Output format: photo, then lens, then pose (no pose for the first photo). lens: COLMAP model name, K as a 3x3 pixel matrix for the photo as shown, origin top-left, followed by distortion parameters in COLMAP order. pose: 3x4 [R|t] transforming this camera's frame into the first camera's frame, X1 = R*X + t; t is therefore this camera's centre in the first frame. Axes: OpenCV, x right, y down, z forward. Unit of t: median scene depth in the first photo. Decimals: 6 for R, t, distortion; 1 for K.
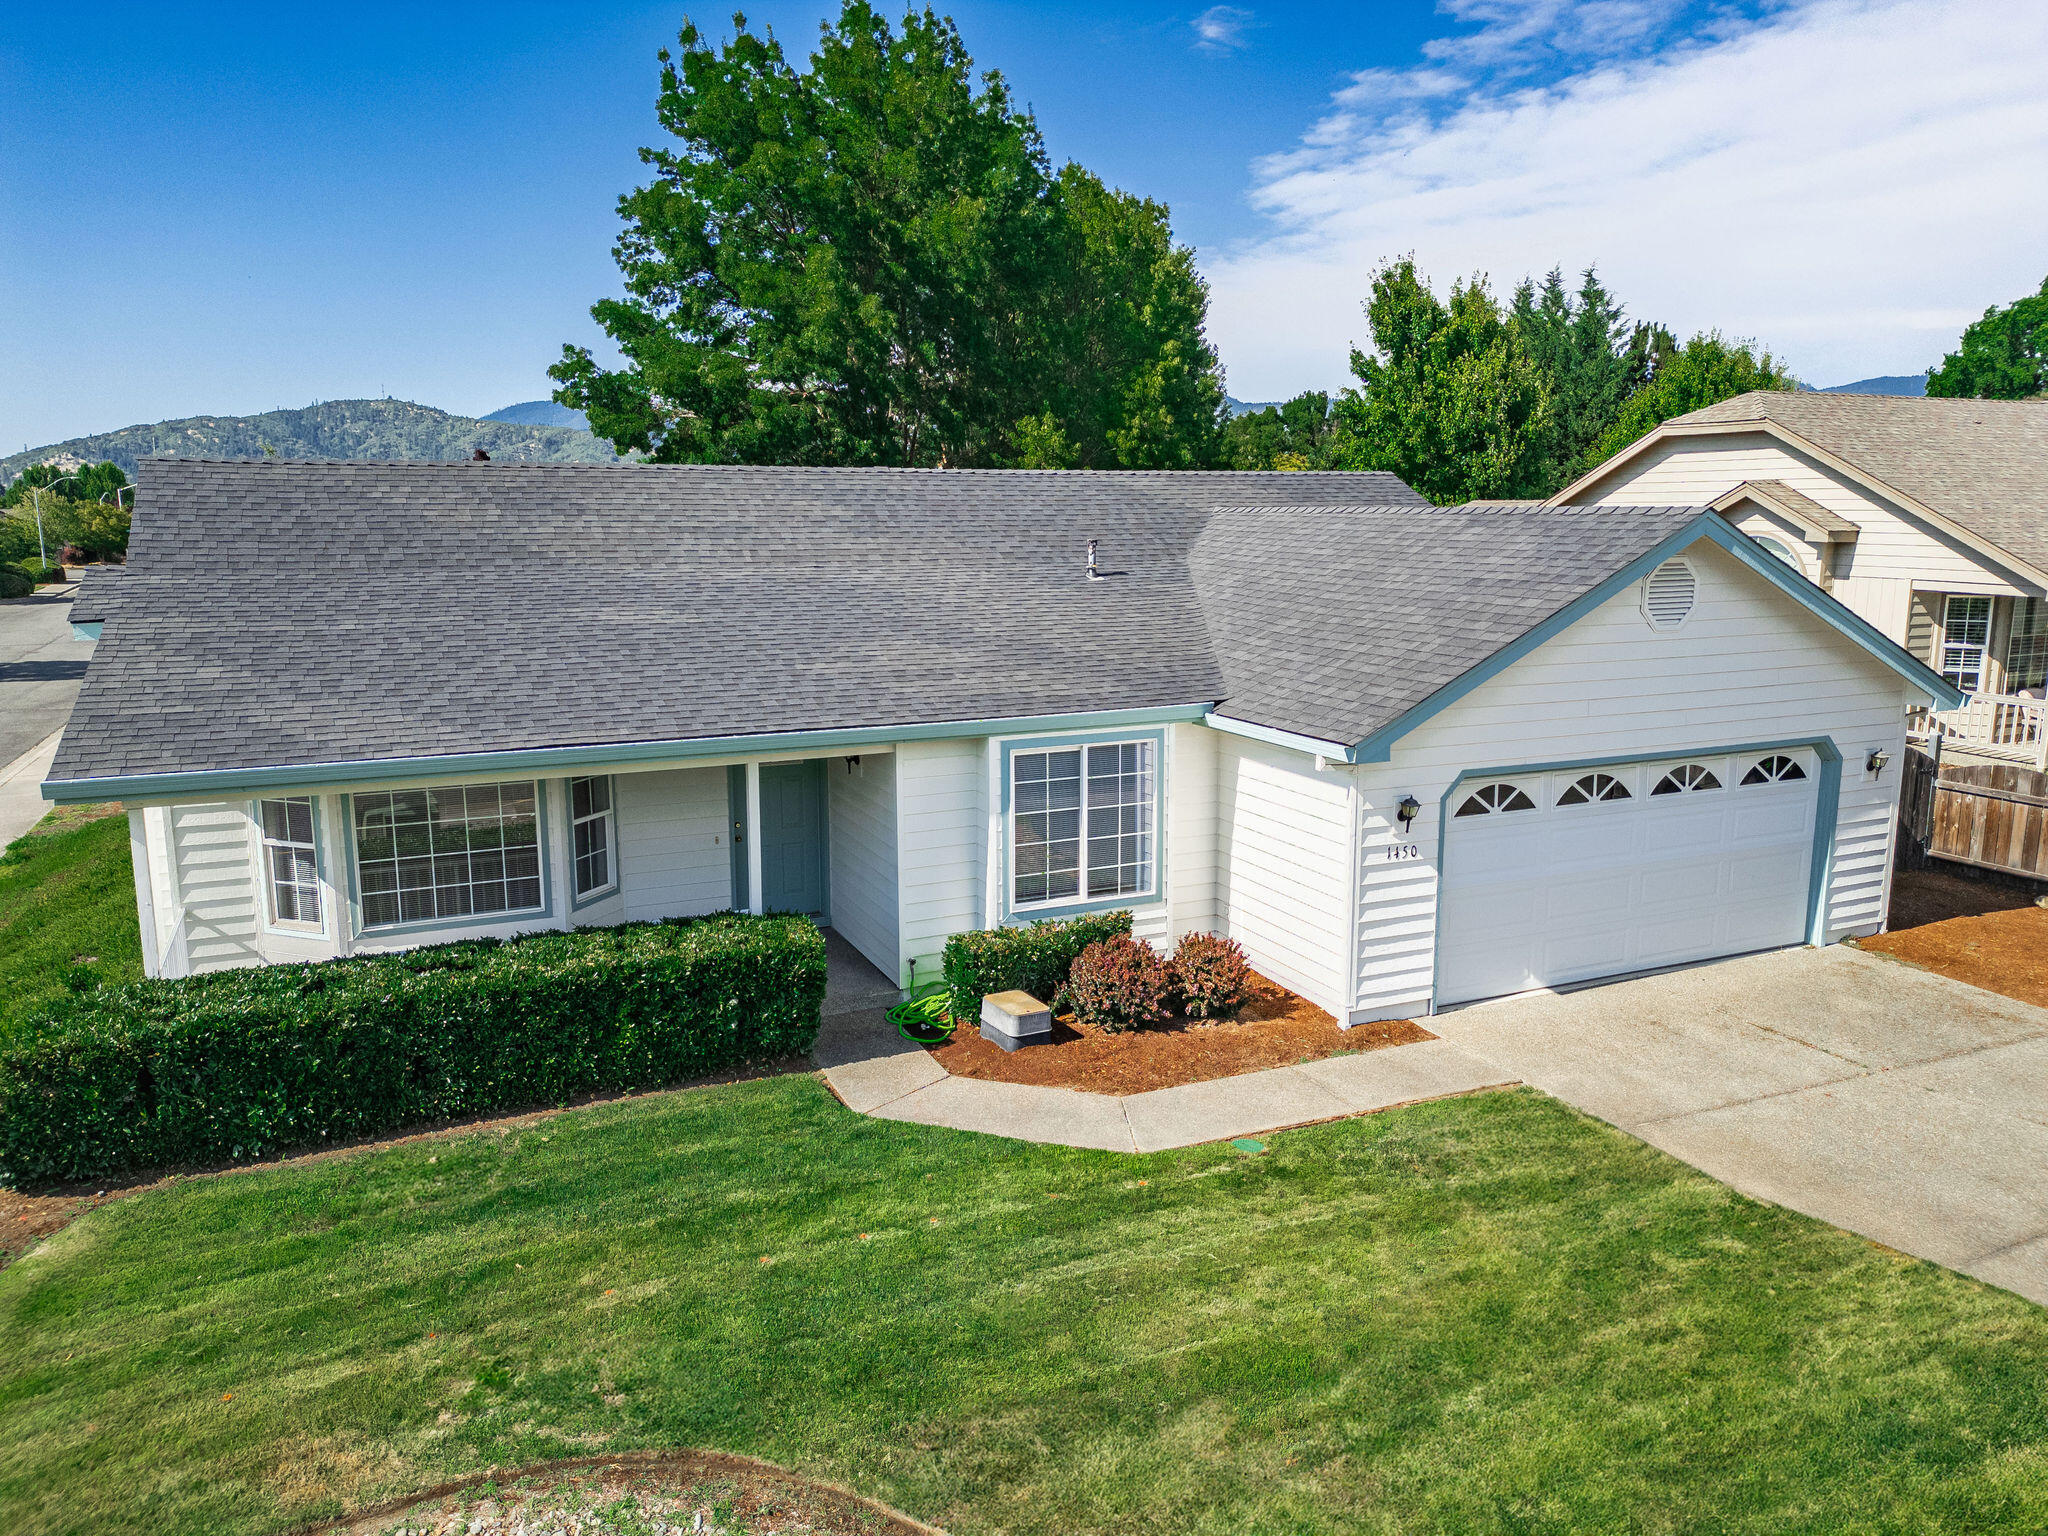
lens RADIAL K [[1435.5, 0, 1015.9], [0, 1435.5, 761.9], [0, 0, 1]] dist [0.054696, -0.052073]
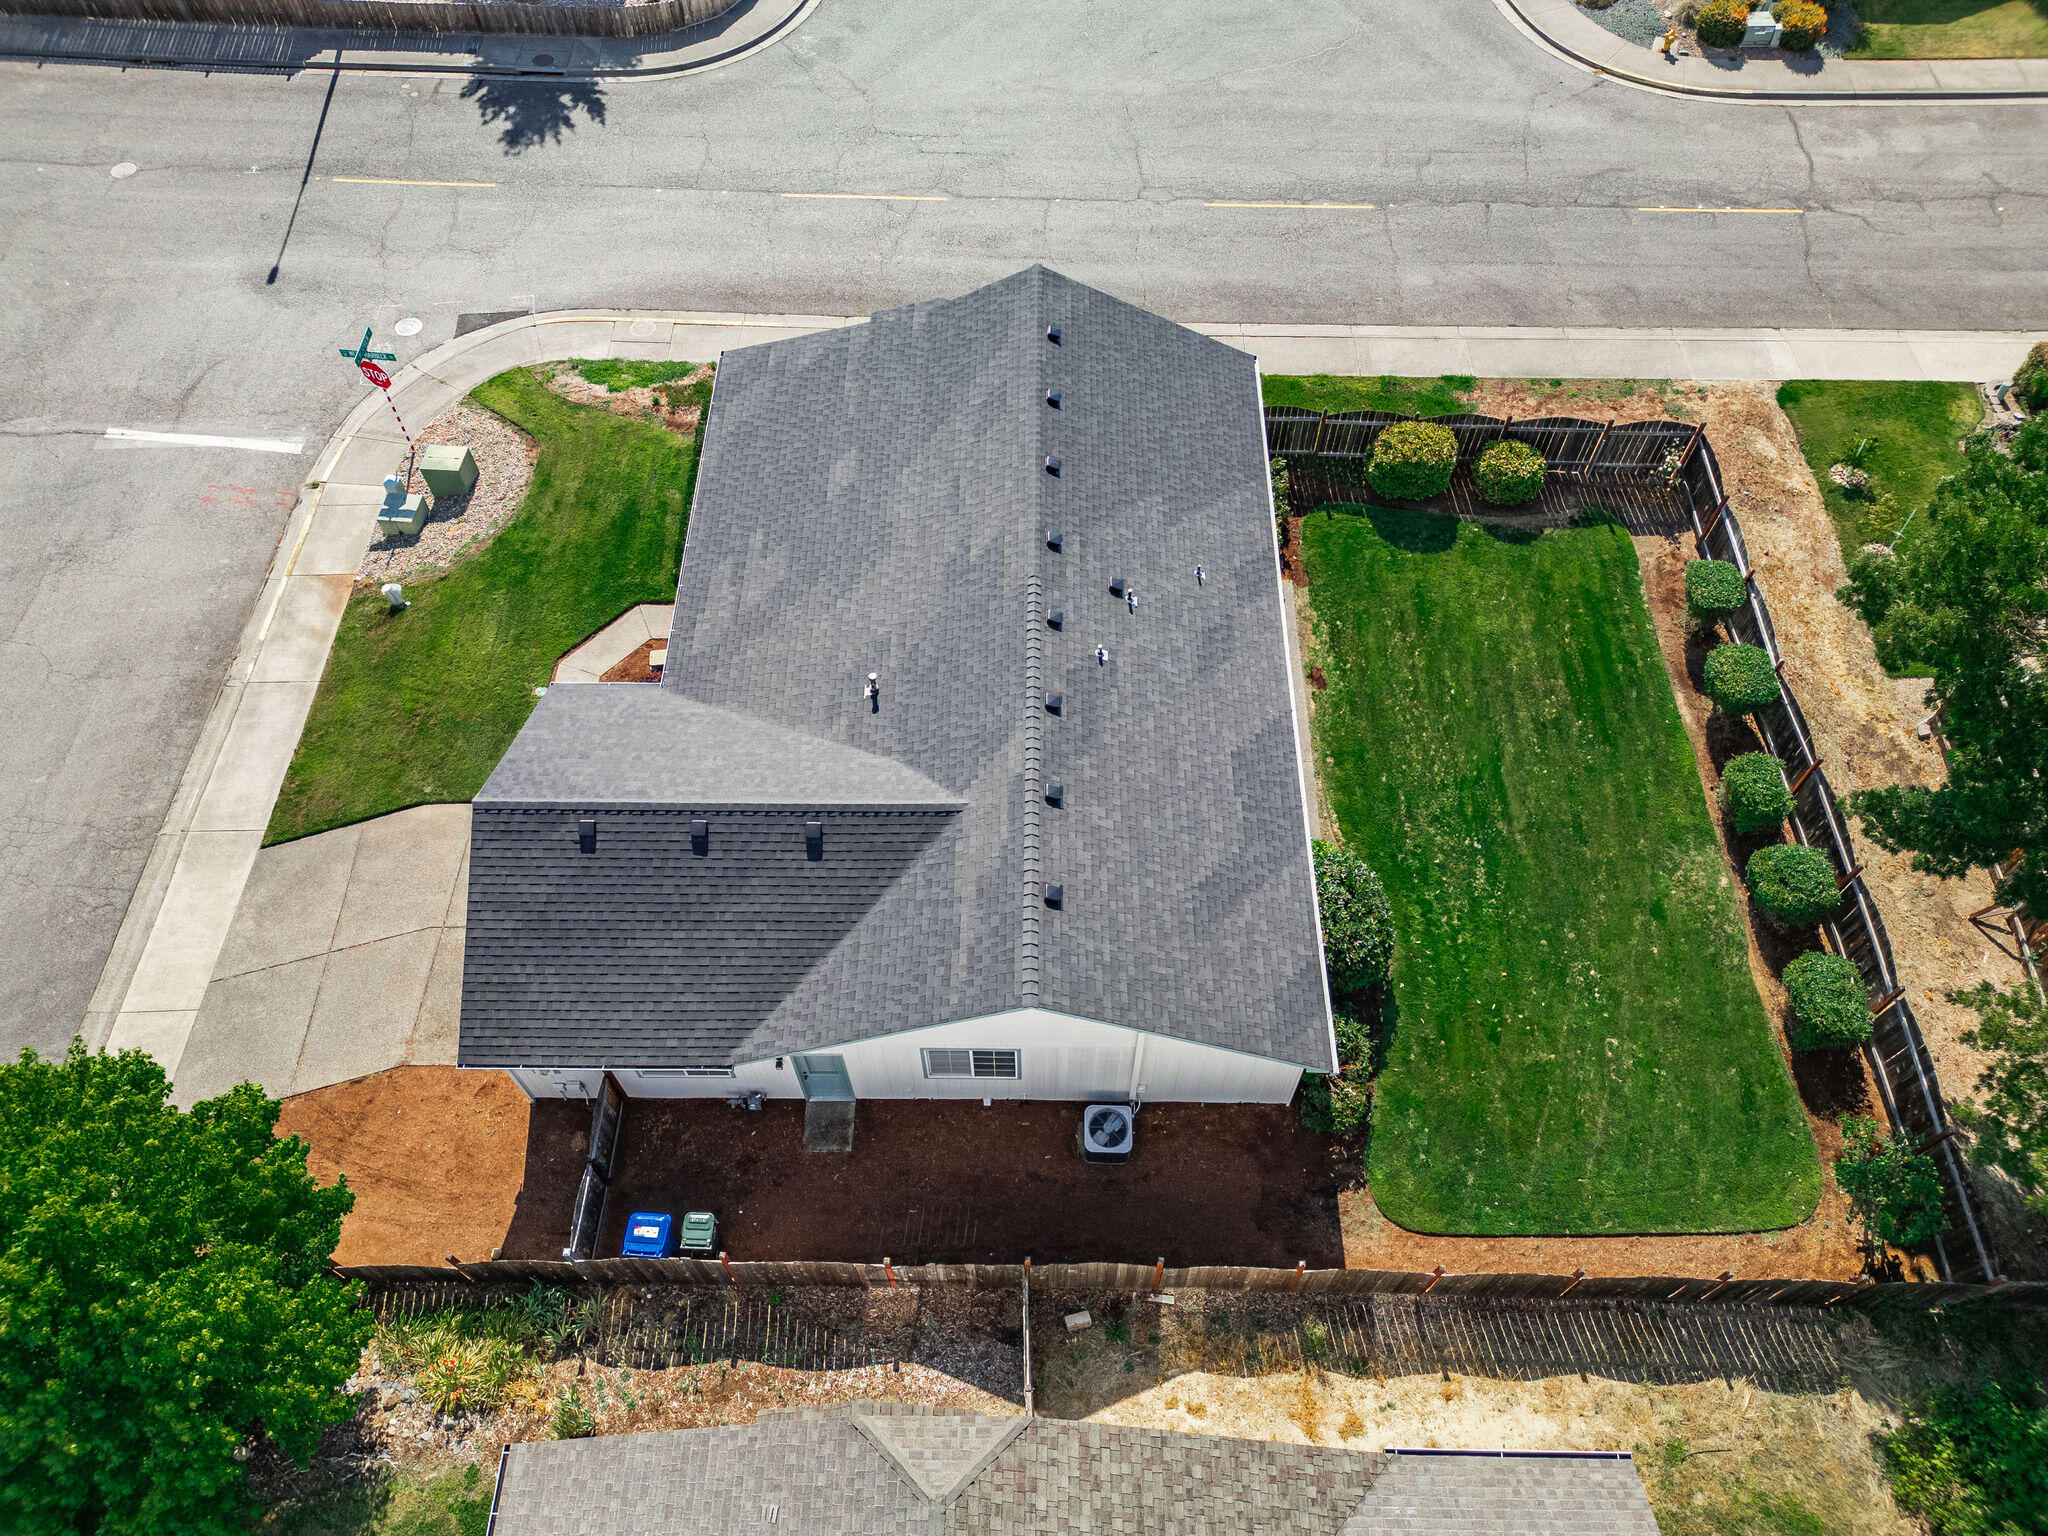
lens RADIAL K [[1435.5, 0, 1022.7], [0, 1435.5, 764.3], [0, 0, 1]] dist [0.054696, -0.052073]
pose [[-0.423316, 0.758861, -0.494908, 1.052325], [-0.153461, 0.478313, 0.864677, -1.888328], [0.892891, 0.441980, -0.086022, 1.752167]]
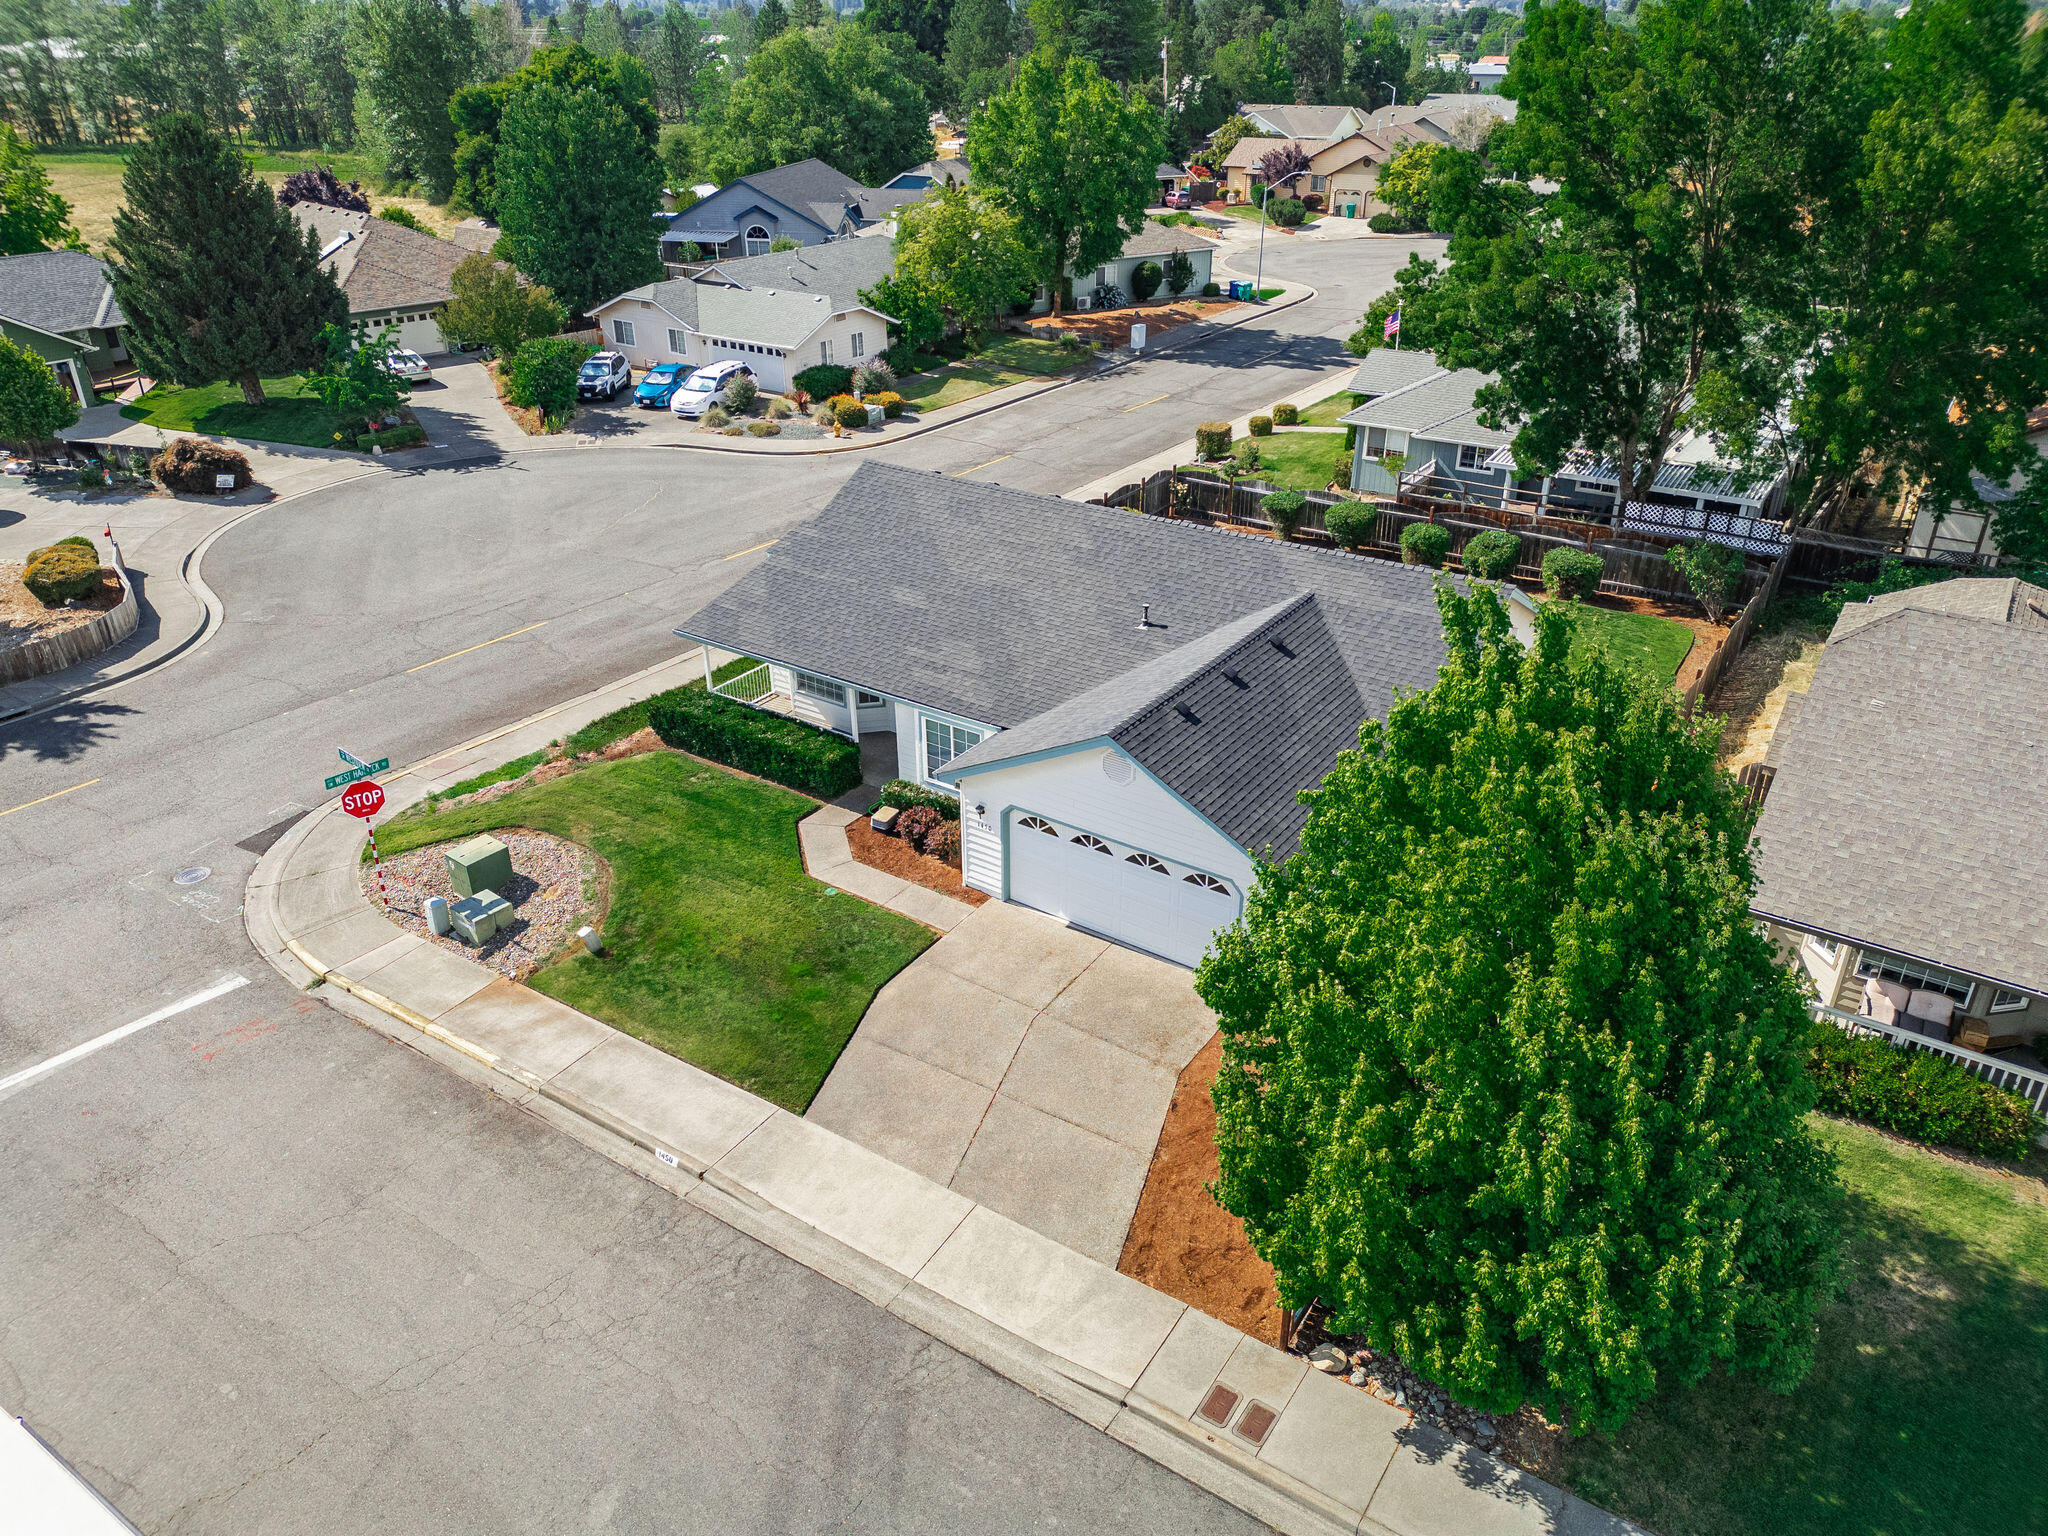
lens RADIAL K [[1435.5, 0, 1024.2], [0, 1435.5, 758.4], [0, 0, 1]] dist [0.054696, -0.052073]
pose [[0.515446, 0.392874, -0.761555, 1.857518], [-0.144181, 0.915801, 0.374860, -0.830501], [0.844706, -0.083418, 0.528690, -0.089239]]
